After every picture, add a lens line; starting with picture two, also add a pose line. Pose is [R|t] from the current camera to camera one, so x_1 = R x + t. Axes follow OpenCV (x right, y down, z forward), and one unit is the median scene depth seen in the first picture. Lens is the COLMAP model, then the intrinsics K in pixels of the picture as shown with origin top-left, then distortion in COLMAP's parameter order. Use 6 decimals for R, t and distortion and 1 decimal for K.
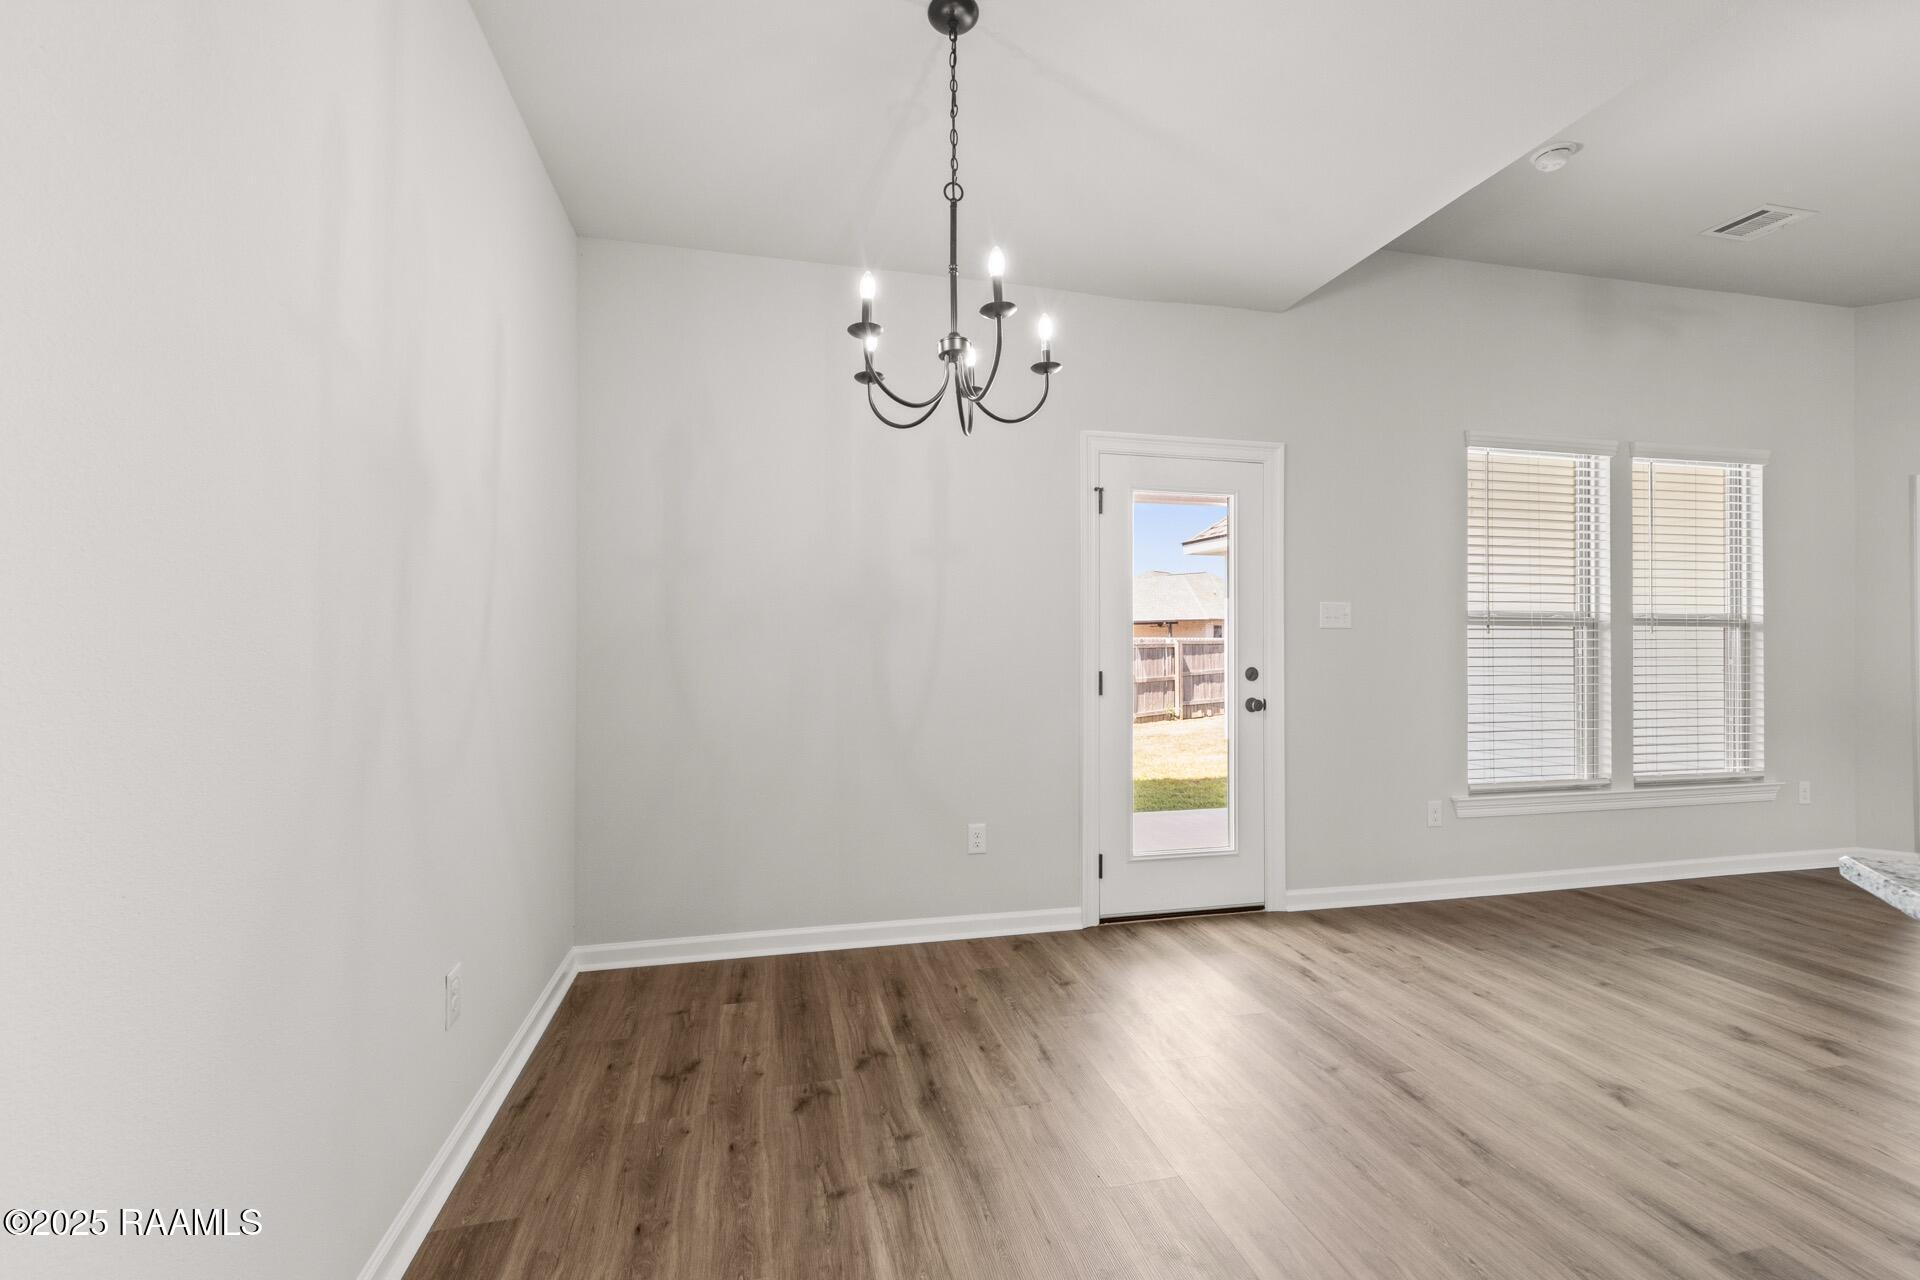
lens RADIAL K [[794.5, 0, 956.2], [0, 794.5, 649.0], [0, 0, 1]] dist [0.000192, 0.000095]
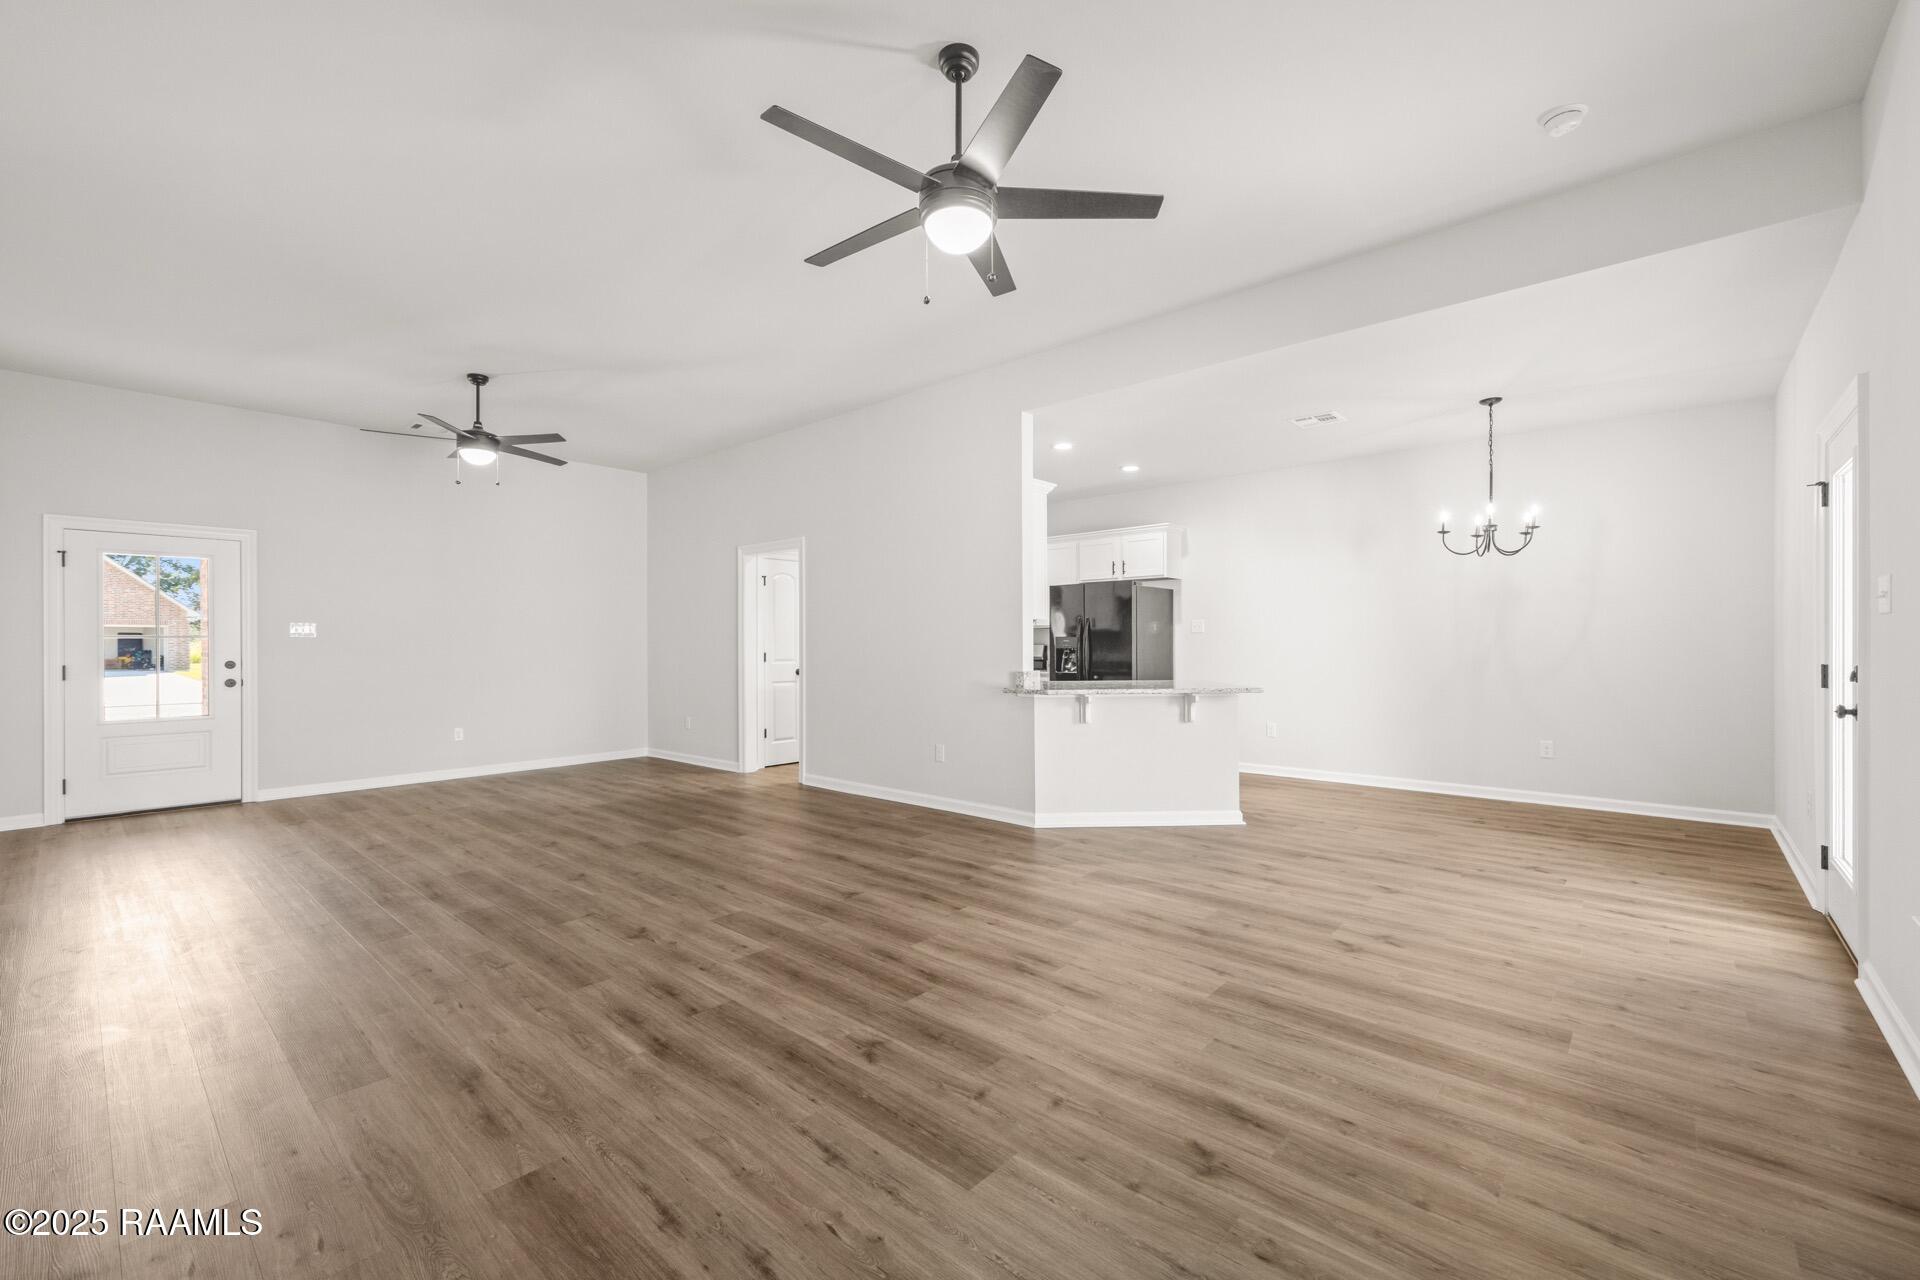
lens RADIAL K [[794.5, 0, 956.2], [0, 794.5, 649.0], [0, 0, 1]] dist [0.000192, 0.000095]
pose [[-0.823155, 0.002119, -0.567813, 1.802658], [0.003391, 0.999994, -0.001184, 0.006942], [0.567806, -0.002900, -0.823157, 1.304221]]
